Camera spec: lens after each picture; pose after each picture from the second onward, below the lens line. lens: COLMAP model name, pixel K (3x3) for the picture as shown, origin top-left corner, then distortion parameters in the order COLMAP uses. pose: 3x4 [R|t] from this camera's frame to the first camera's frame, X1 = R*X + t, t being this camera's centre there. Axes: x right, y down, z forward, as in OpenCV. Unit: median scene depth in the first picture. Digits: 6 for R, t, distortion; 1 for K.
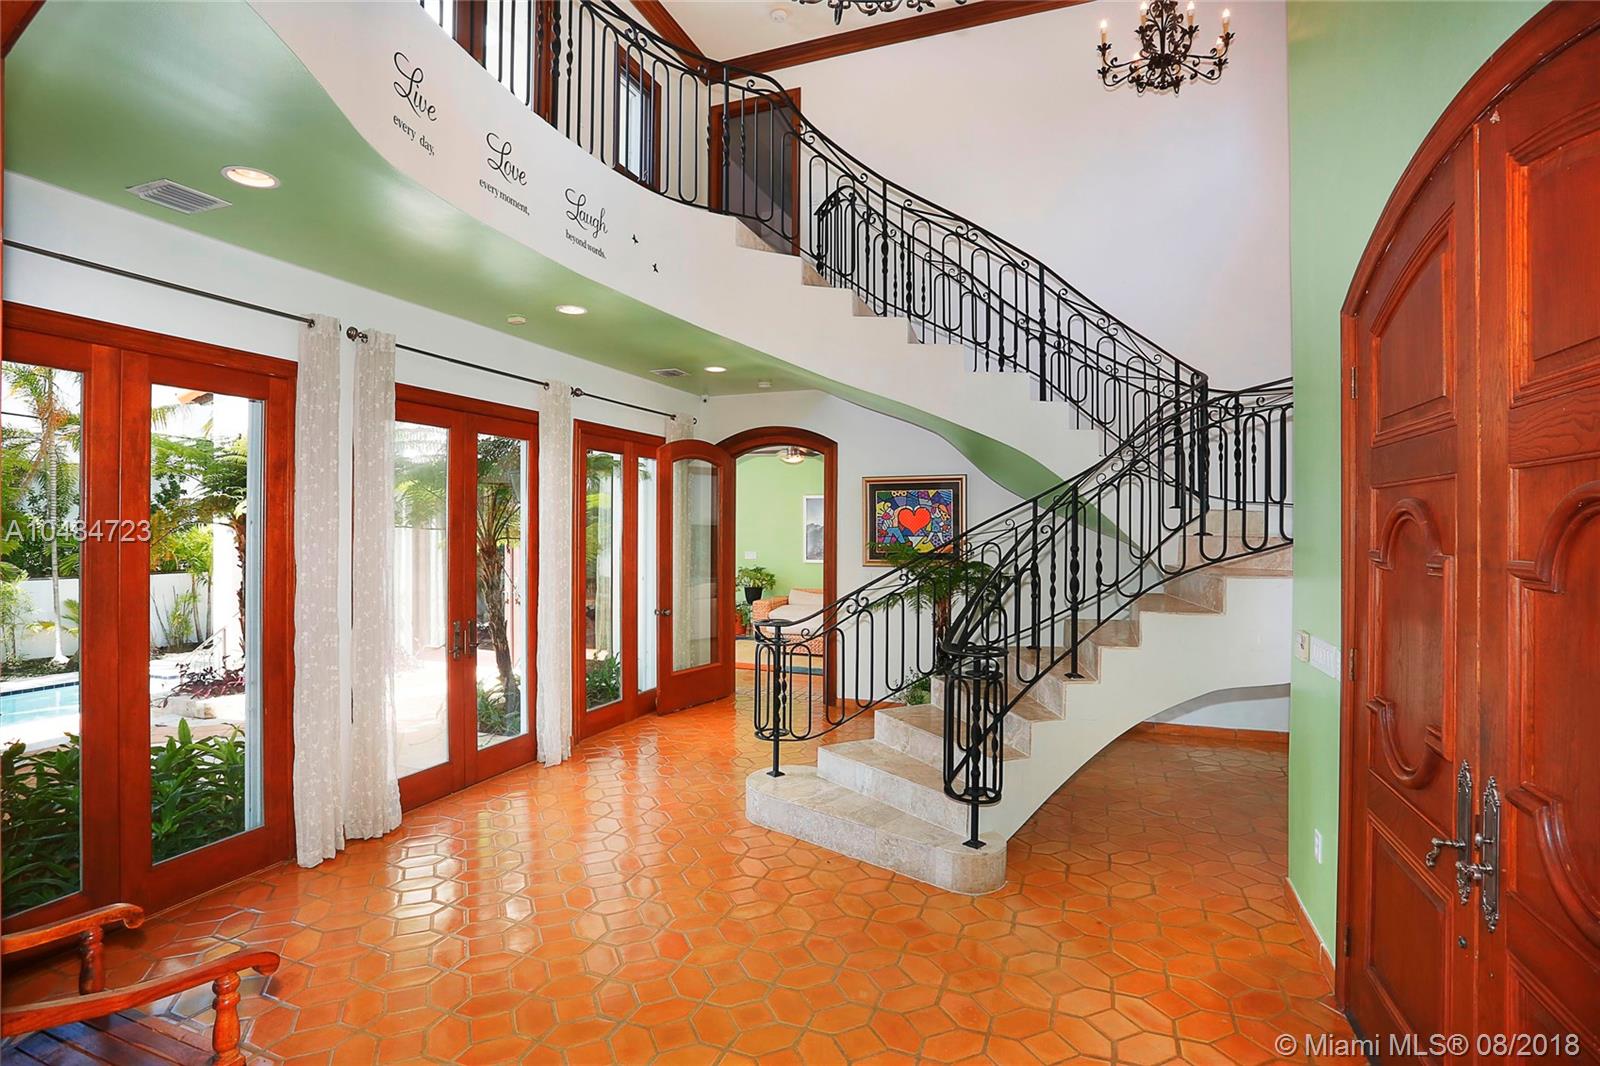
lens RADIAL K [[779.0, 0, 787.6], [0, 779.0, 534.0], [0, 0, 1]] dist [-0.071900, 0.029584]
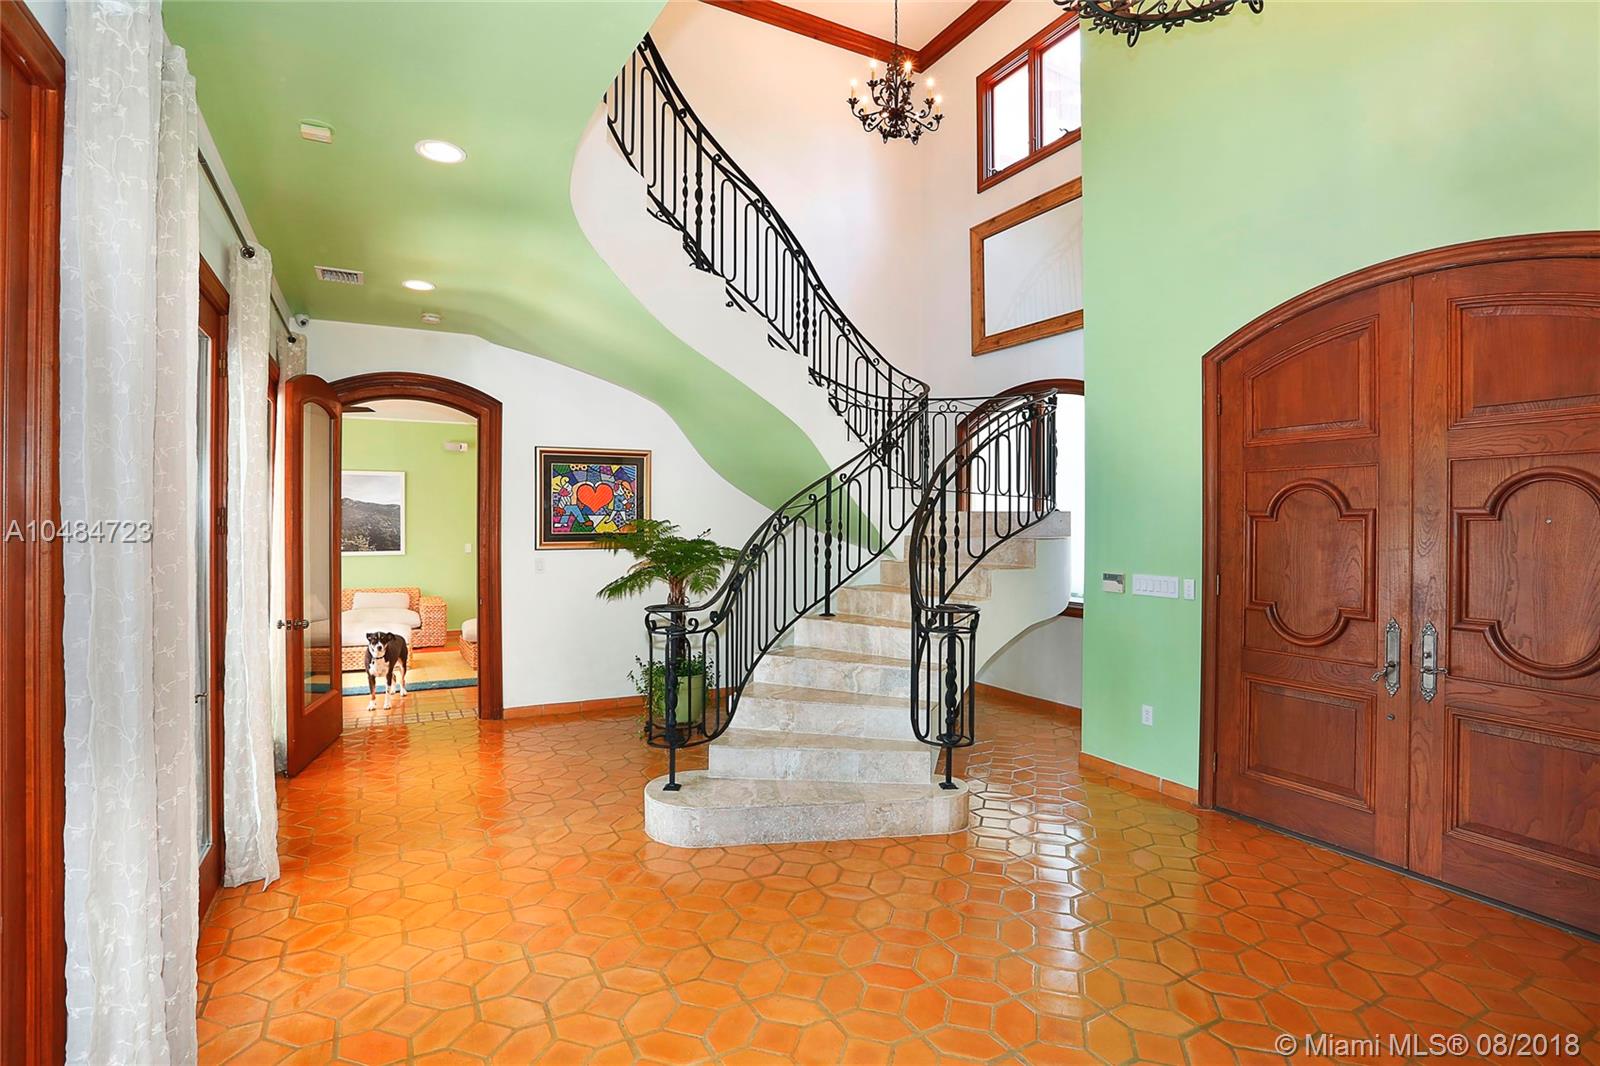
lens RADIAL K [[782.7, 0, 799.7], [0, 782.7, 528.8], [0, 0, 1]] dist [-0.082755, 0.042635]
pose [[0.651002, -0.004842, 0.759060, -0.377427], [0.005832, 0.999982, 0.001377, 0.019281], [-0.759053, 0.003530, 0.651019, 0.232663]]
